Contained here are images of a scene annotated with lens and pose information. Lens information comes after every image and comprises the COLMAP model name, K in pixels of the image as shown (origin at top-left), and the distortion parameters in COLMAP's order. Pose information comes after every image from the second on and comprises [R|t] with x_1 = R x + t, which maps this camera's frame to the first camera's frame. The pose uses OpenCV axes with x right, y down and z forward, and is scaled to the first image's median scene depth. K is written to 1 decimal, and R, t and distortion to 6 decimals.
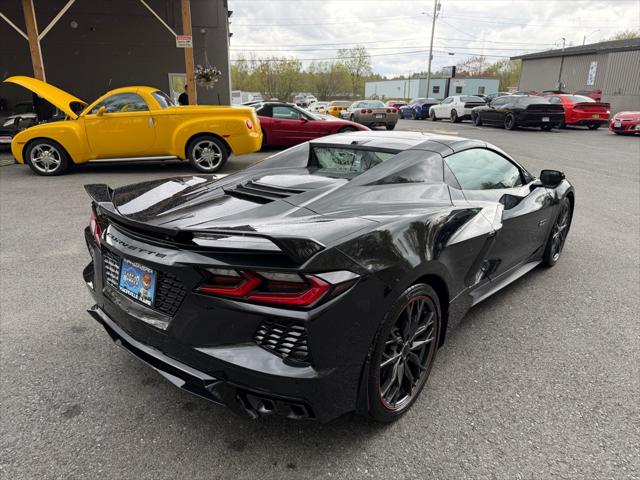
lens RADIAL K [[455.8, 0, 318.2], [0, 455.8, 239.7], [0, 0, 1]] dist [-0.003966, -0.005335]
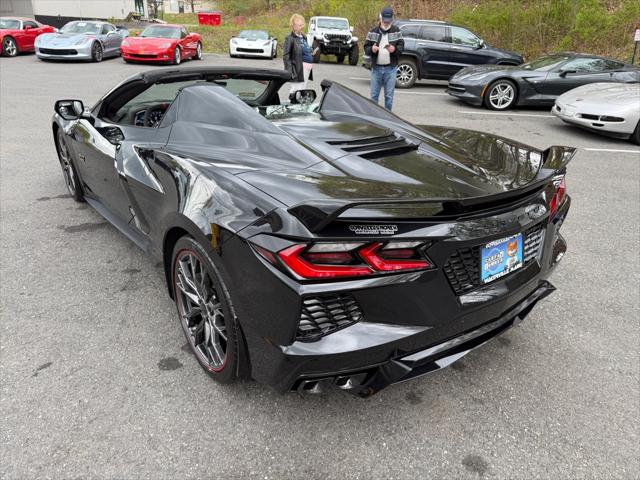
lens RADIAL K [[455.8, 0, 318.2], [0, 455.8, 239.7], [0, 0, 1]] dist [-0.003966, -0.005335]
pose [[0.218944, -0.403794, 0.888265, -0.268799], [0.252073, 0.902857, 0.348295, -0.073029], [-0.942615, 0.147650, 0.299461, 0.228446]]
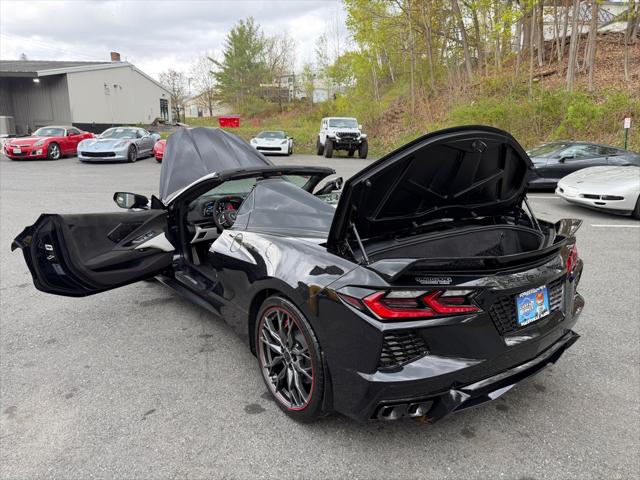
lens RADIAL K [[448.5, 0, 319.3], [0, 448.5, 242.7], [0, 0, 1]] dist [0.053770, -0.080928]
pose [[0.231472, -0.242296, 0.942185, -0.325116], [0.281281, 0.943791, 0.173605, -0.083425], [-0.931290, 0.224834, 0.286614, 0.242880]]
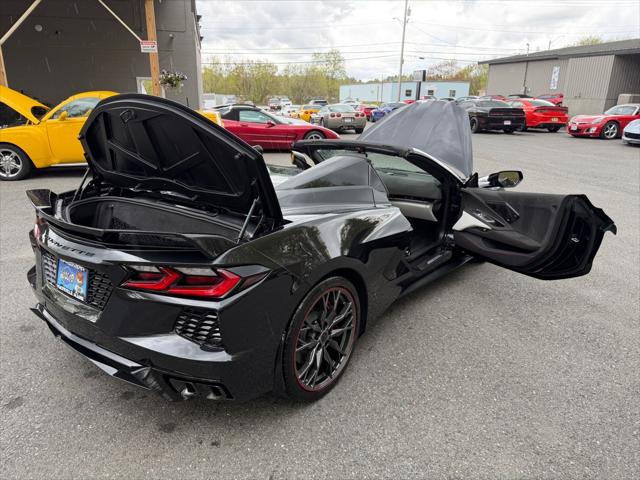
lens RADIAL K [[451.8, 0, 319.0], [0, 451.8, 239.7], [0, 0, 1]] dist [0.021536, -0.035094]
pose [[0.998645, -0.013594, 0.050239, 0.029234], [0.013808, 0.999897, -0.003928, 0.002110], [-0.050180, 0.004617, 0.998729, -0.022877]]
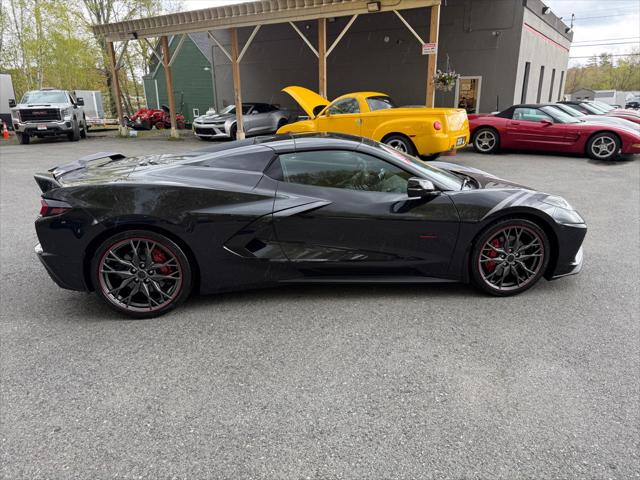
lens RADIAL K [[455.9, 0, 320.6], [0, 455.9, 236.6], [0, 0, 1]] dist [-0.006894, -0.002210]
pose [[0.732425, 0.181109, -0.656317, 0.358747], [-0.187473, 0.980354, 0.061313, -0.017984], [0.654528, 0.078135, 0.751990, 0.059700]]
